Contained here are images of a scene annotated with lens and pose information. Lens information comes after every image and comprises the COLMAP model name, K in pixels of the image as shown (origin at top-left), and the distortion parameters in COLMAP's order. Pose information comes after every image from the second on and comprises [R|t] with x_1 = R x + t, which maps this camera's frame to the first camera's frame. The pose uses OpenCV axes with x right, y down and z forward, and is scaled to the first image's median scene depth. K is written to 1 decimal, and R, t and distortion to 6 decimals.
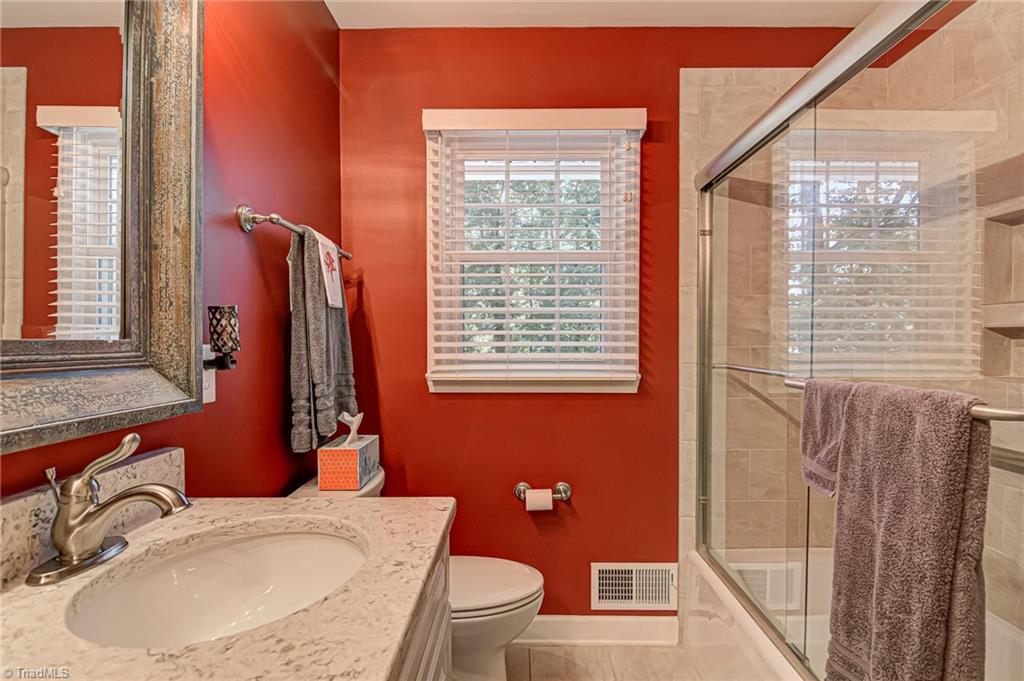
lens RADIAL K [[537.4, 0, 509.8], [0, 537.4, 351.0], [0, 0, 1]] dist [-0.003351, -0.018740]
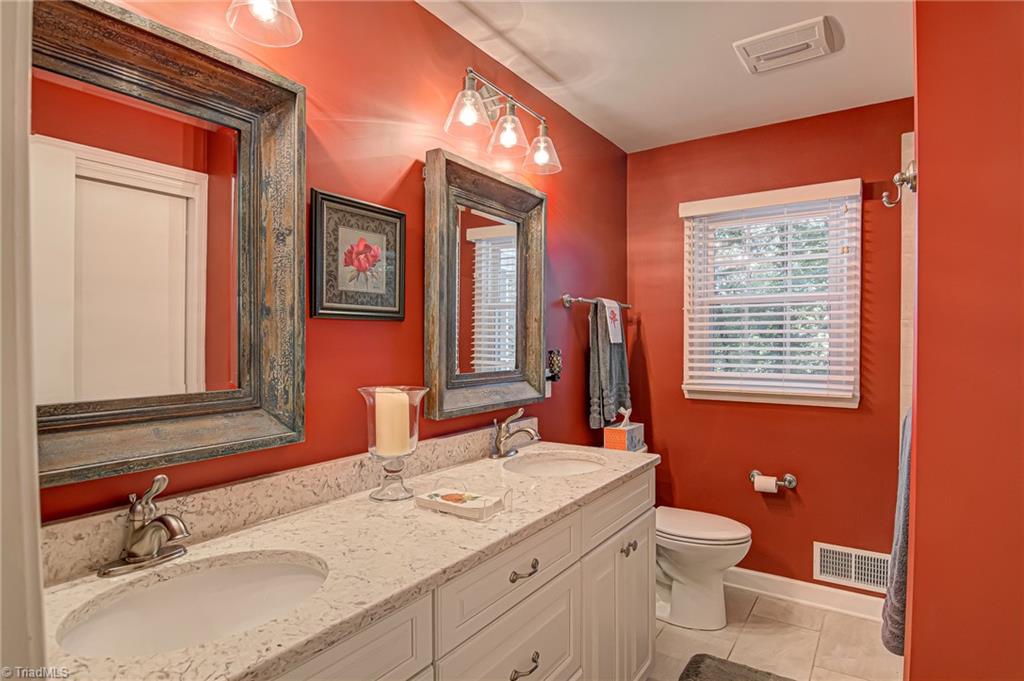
lens RADIAL K [[537.4, 0, 509.8], [0, 537.4, 351.0], [0, 0, 1]] dist [-0.003351, -0.018740]
pose [[0.830477, 0.010542, -0.556953, 0.333300], [-0.009949, 0.999942, 0.004091, -0.063572], [0.556964, 0.002144, 0.830534, -0.572133]]
